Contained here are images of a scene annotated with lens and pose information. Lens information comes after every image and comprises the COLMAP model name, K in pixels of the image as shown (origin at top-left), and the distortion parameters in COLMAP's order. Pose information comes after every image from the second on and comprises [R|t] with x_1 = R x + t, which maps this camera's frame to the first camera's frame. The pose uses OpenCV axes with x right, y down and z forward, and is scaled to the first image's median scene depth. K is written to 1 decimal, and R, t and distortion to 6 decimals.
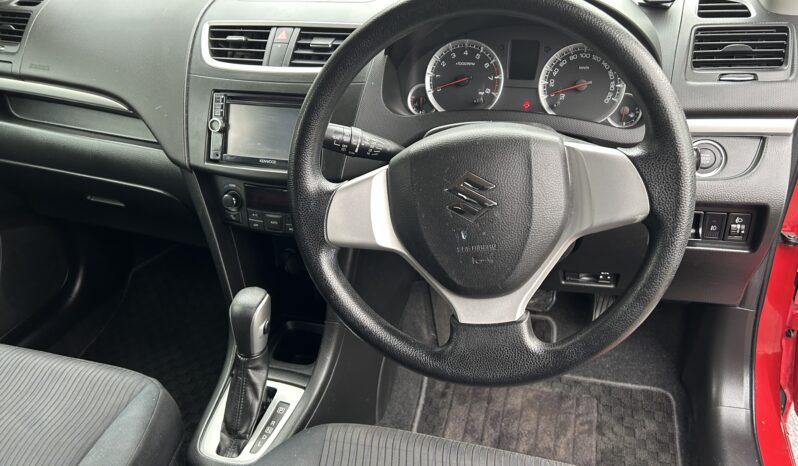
lens RADIAL K [[622.9, 0, 398.8], [0, 622.9, 203.5], [0, 0, 1]] dist [0.007448, -0.001678]
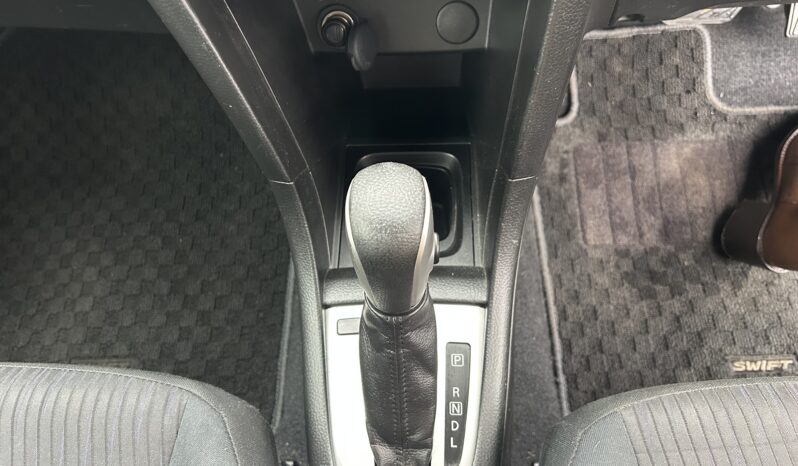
lens RADIAL K [[651.1, 0, 399.3], [0, 651.1, 250.9], [0, 0, 1]] dist [-0.005888, -0.003087]
pose [[0.964864, -0.239038, 0.109076, -0.267827], [0.144758, 0.830061, 0.538557, -0.036634], [-0.219276, -0.503845, 0.835499, 0.599797]]
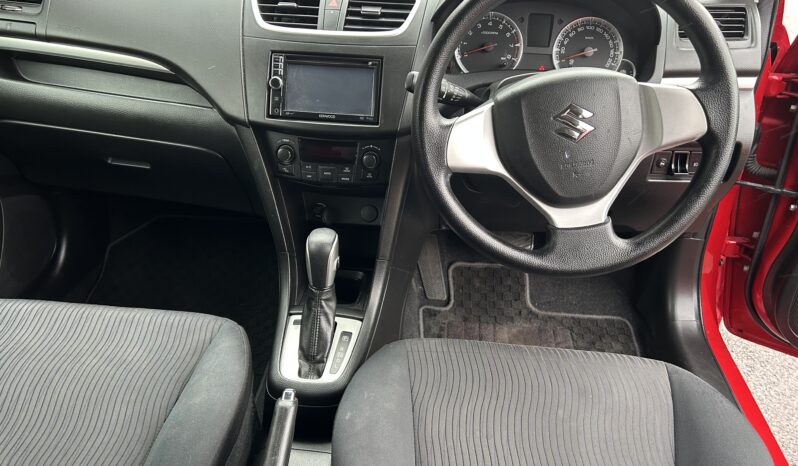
lens RADIAL K [[622.9, 0, 398.8], [0, 622.9, 203.5], [0, 0, 1]] dist [0.007448, -0.001678]
pose [[0.979405, -0.028654, 0.199862, -0.306479], [0.027859, 0.999589, 0.006786, 0.082979], [-0.199974, -0.001079, 0.979801, -0.110504]]
